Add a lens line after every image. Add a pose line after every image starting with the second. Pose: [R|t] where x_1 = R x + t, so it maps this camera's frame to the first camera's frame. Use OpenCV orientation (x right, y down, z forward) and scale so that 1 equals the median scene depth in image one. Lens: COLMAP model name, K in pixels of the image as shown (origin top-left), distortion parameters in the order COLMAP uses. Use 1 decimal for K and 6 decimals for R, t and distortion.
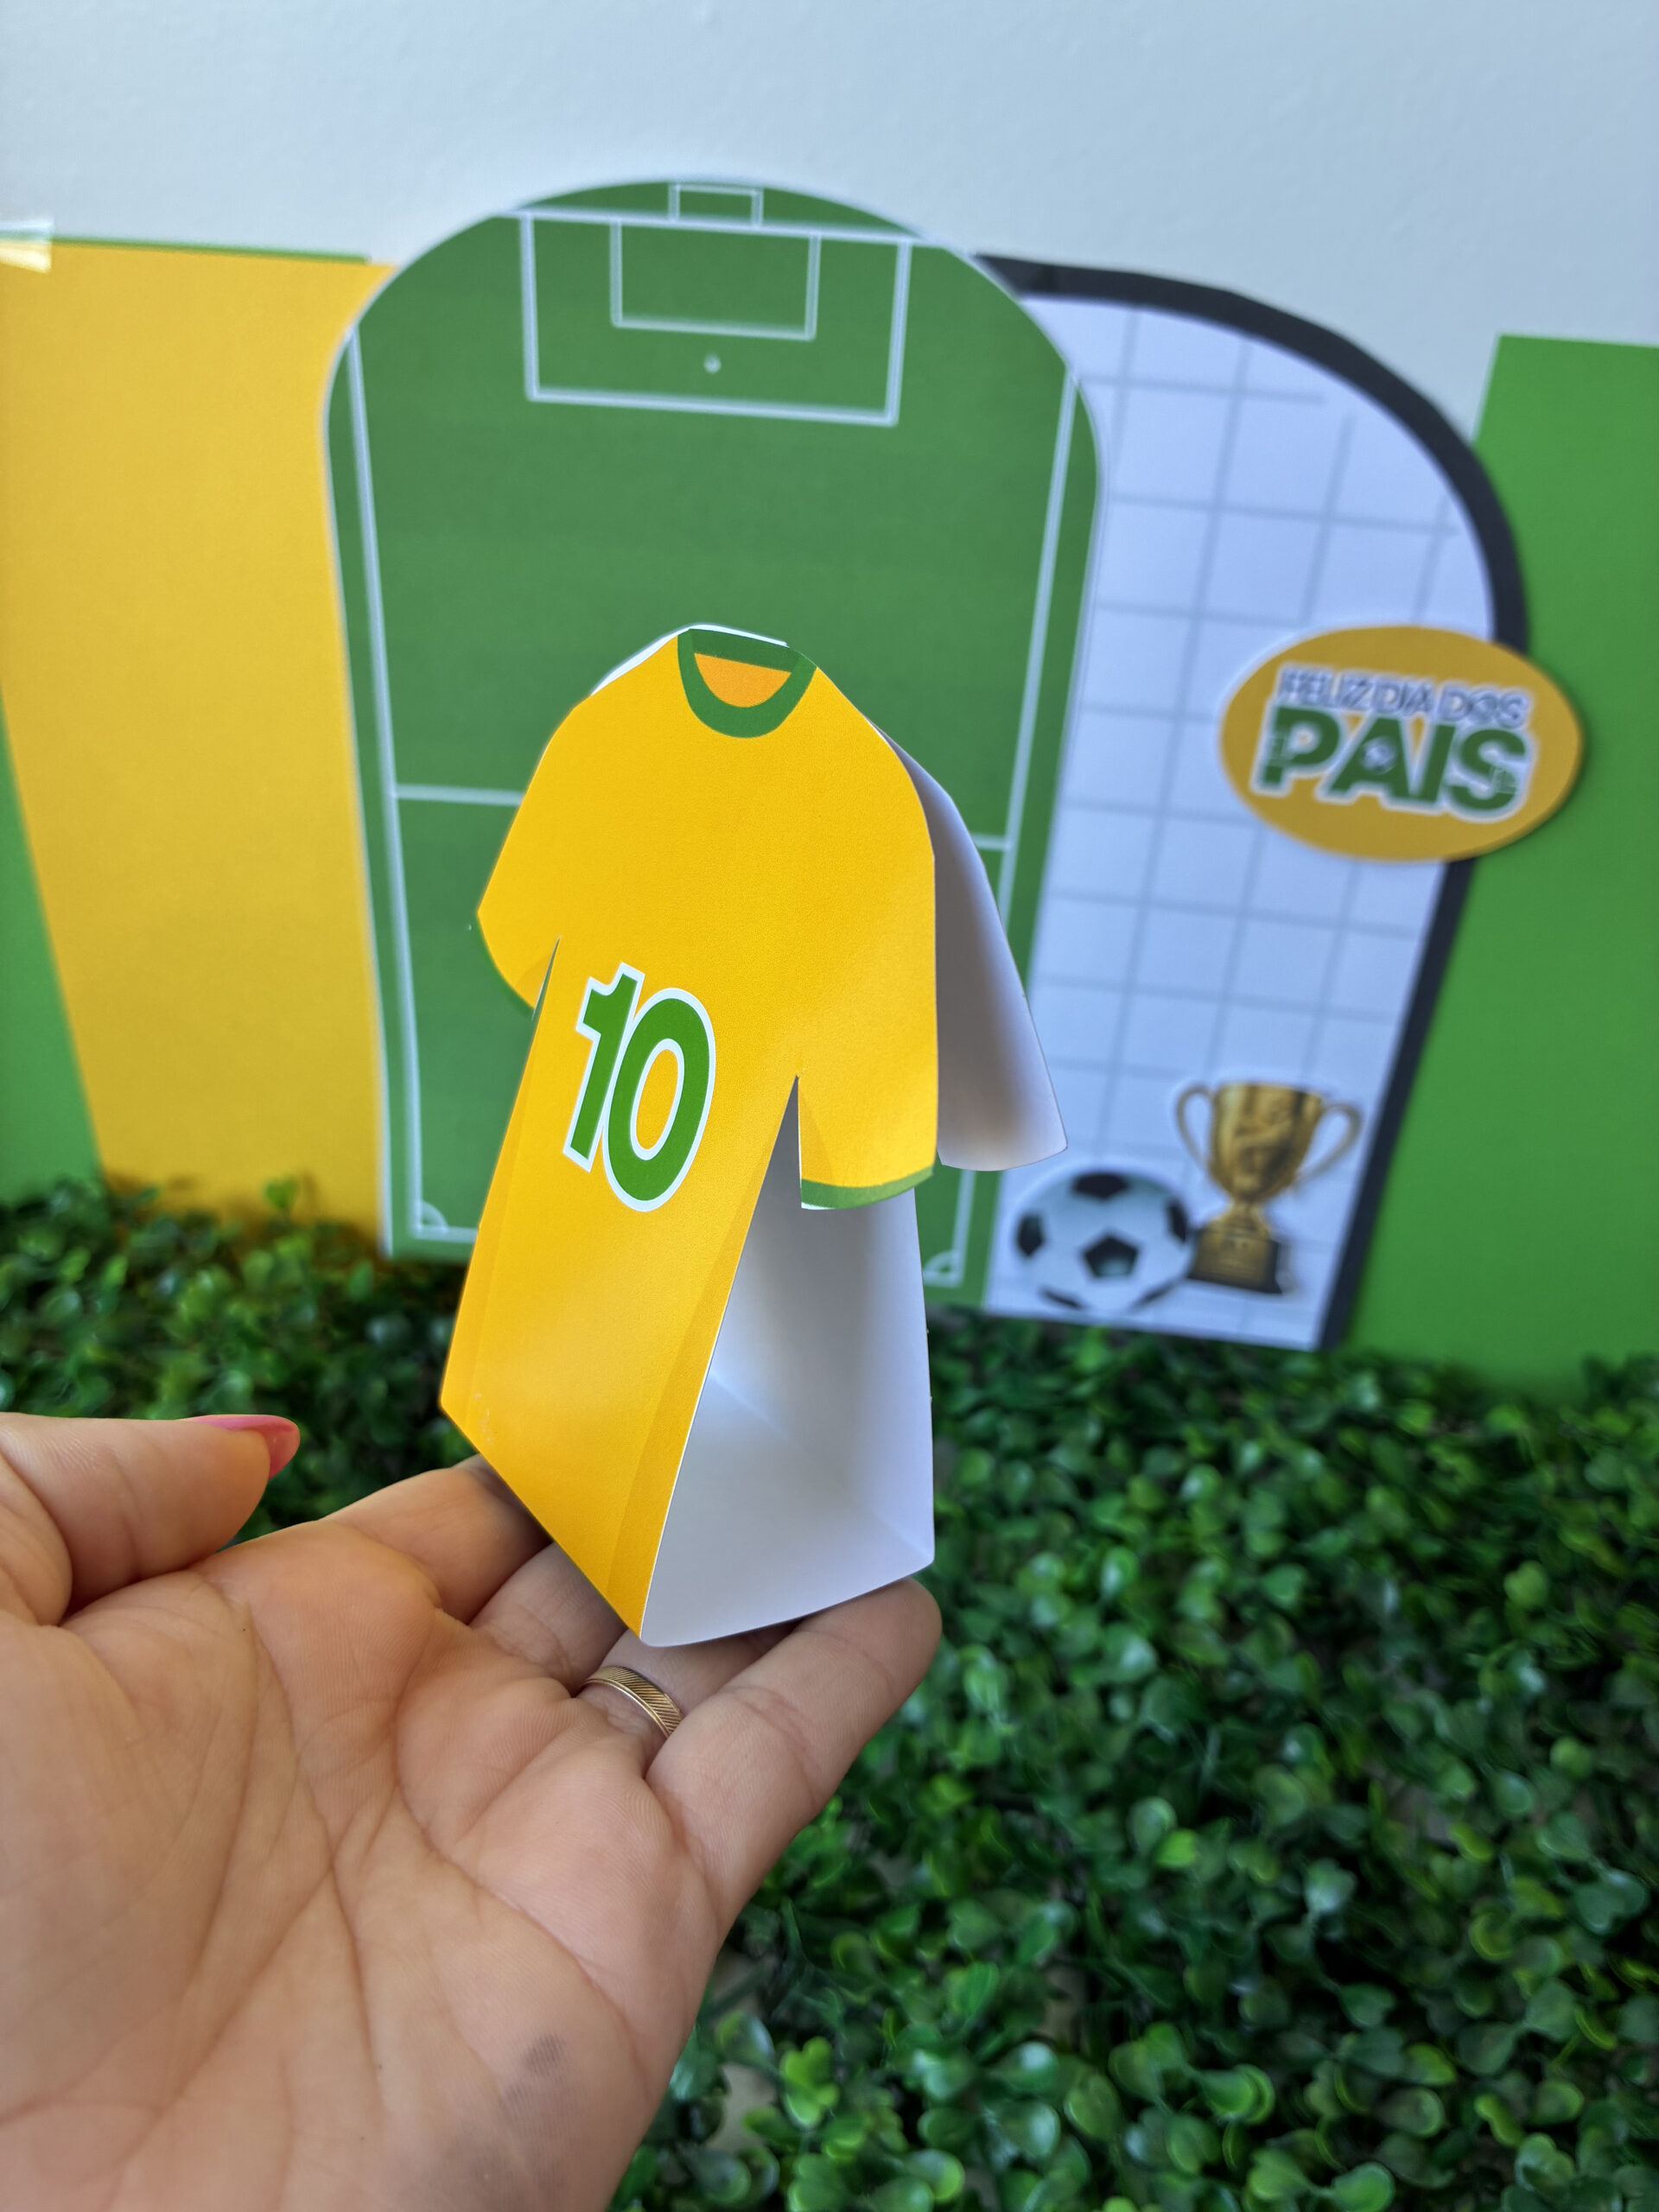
lens RADIAL K [[1692.1, 0, 833.7], [0, 1692.1, 1119.7], [0, 0, 1]] dist [0.002417, -0.008591]
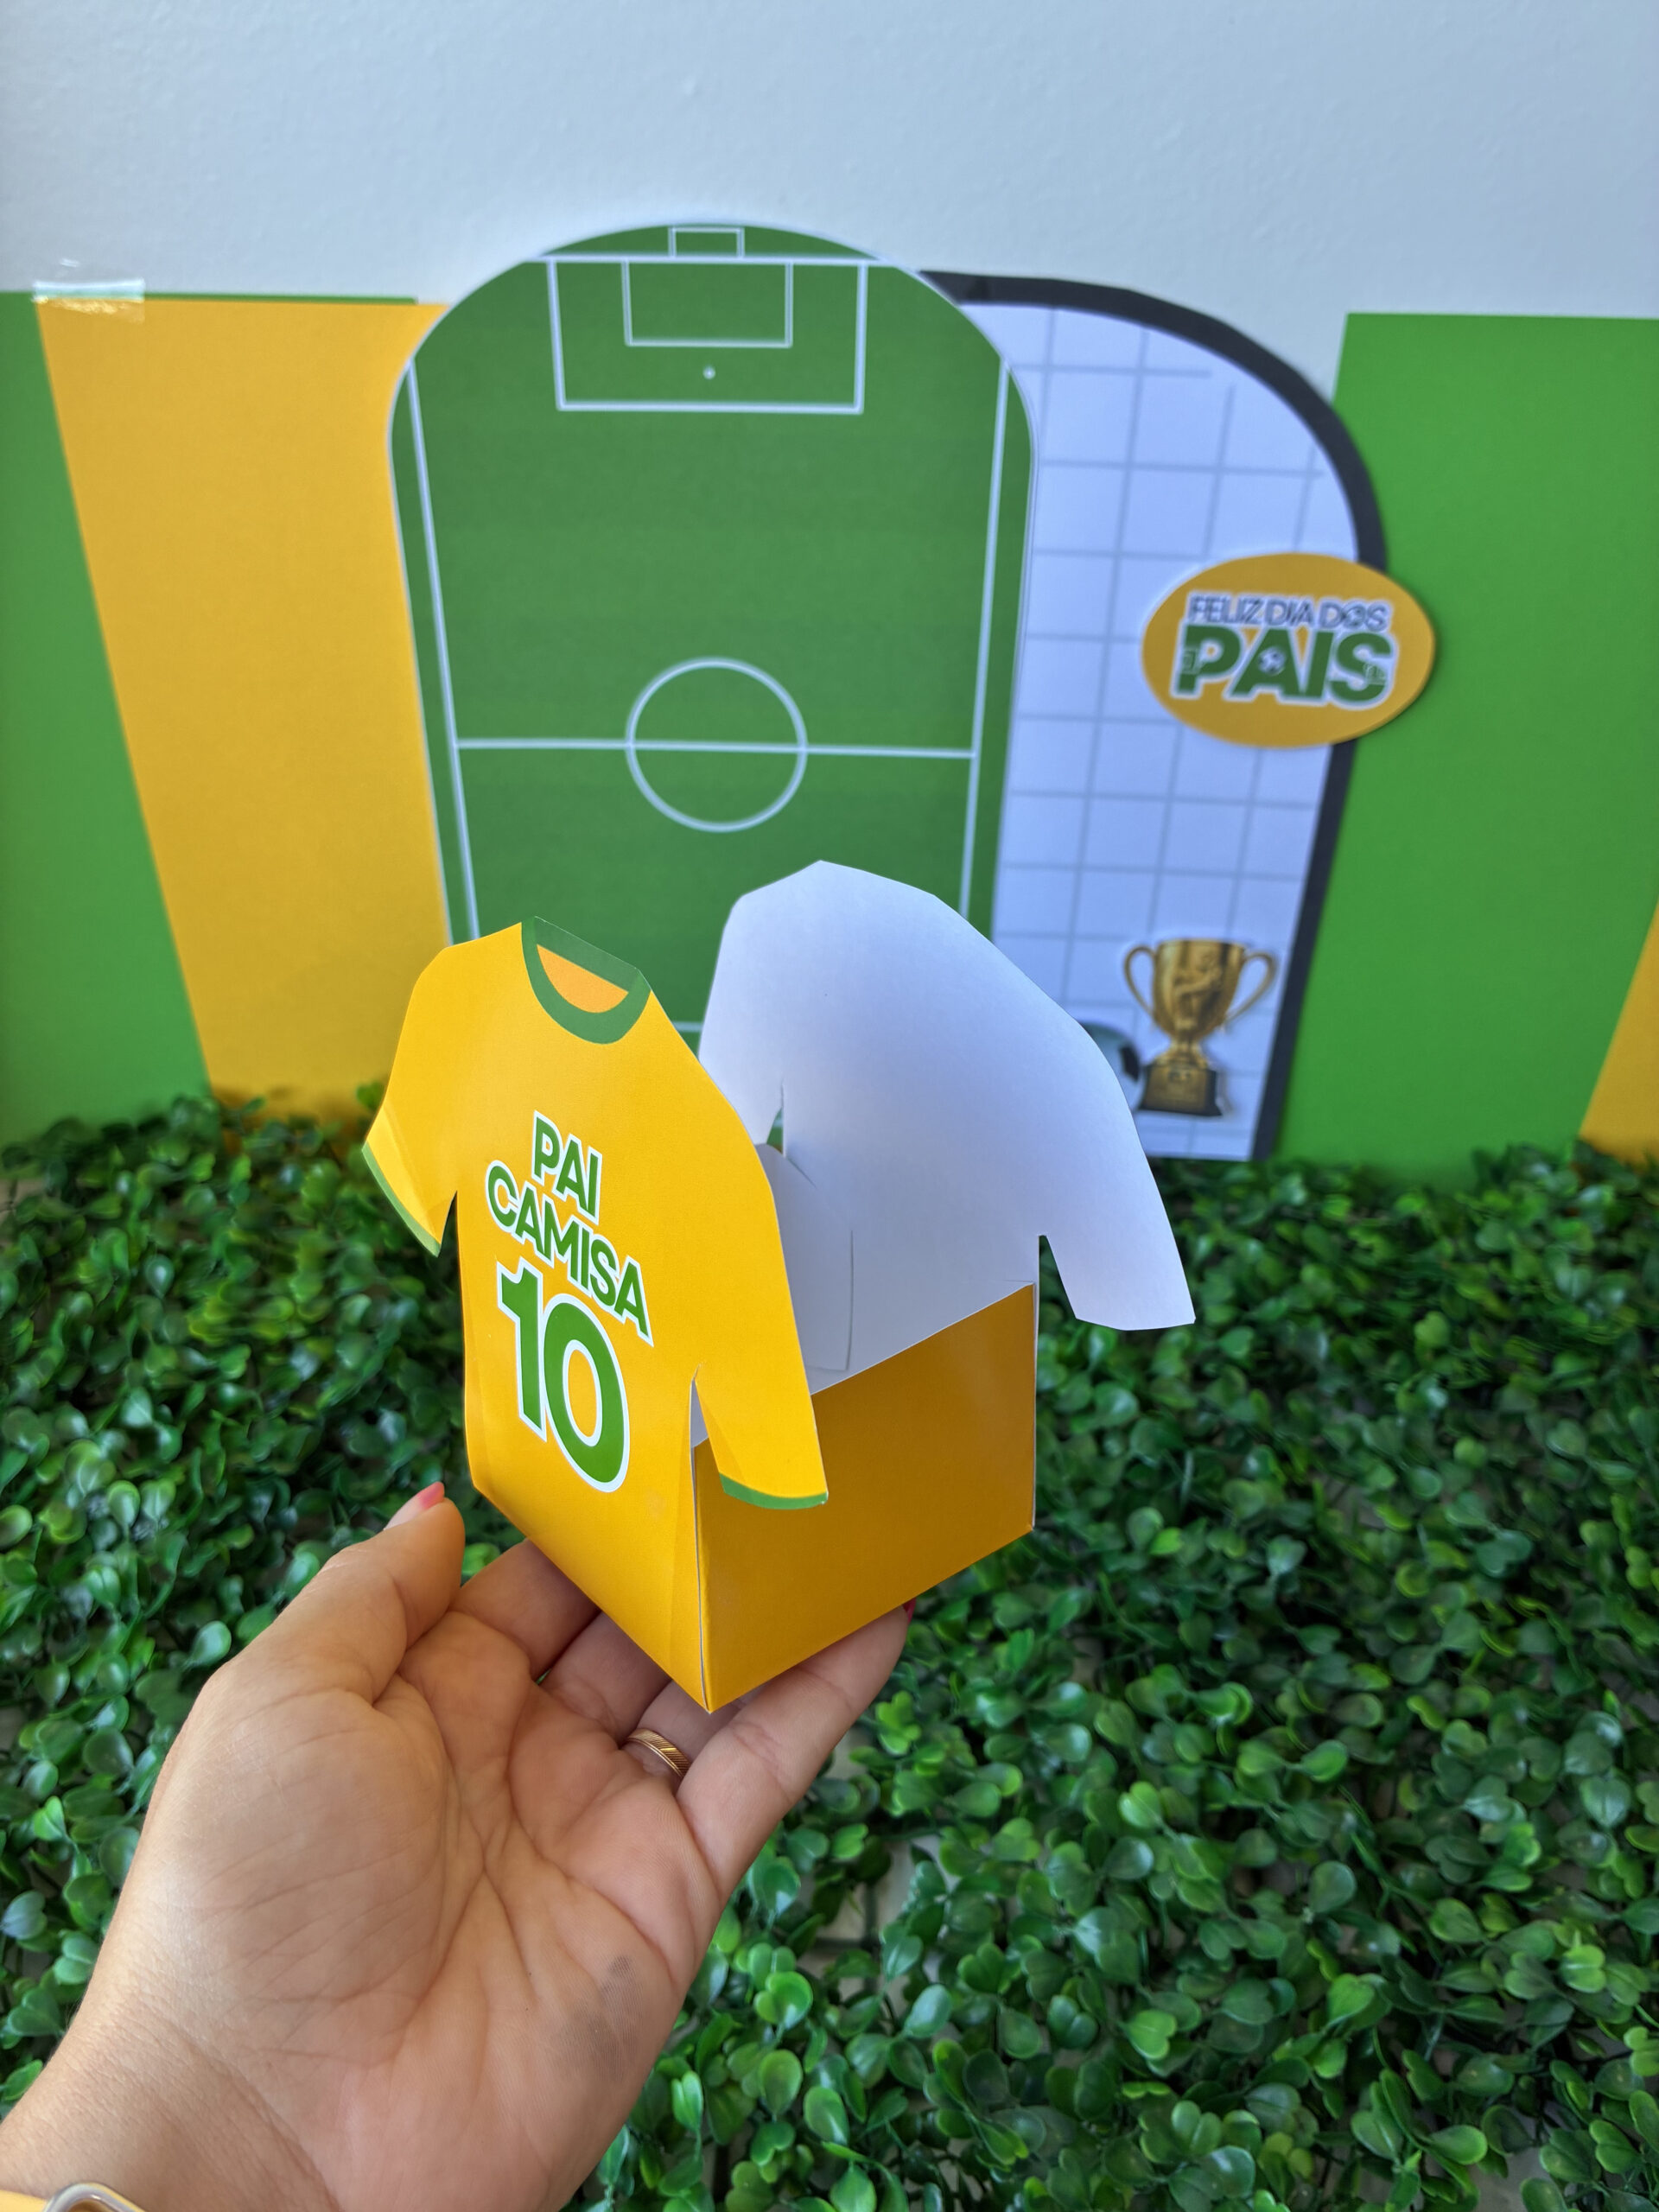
lens RADIAL K [[1688.1, 0, 830.1], [0, 1688.1, 1108.4], [0, 0, 1]] dist [0.004017, -0.006544]
pose [[0.996733, -0.073237, 0.034041, -0.062281], [0.071727, 0.996469, 0.043634, 0.030939], [-0.037116, -0.041050, 0.998467, -0.222915]]
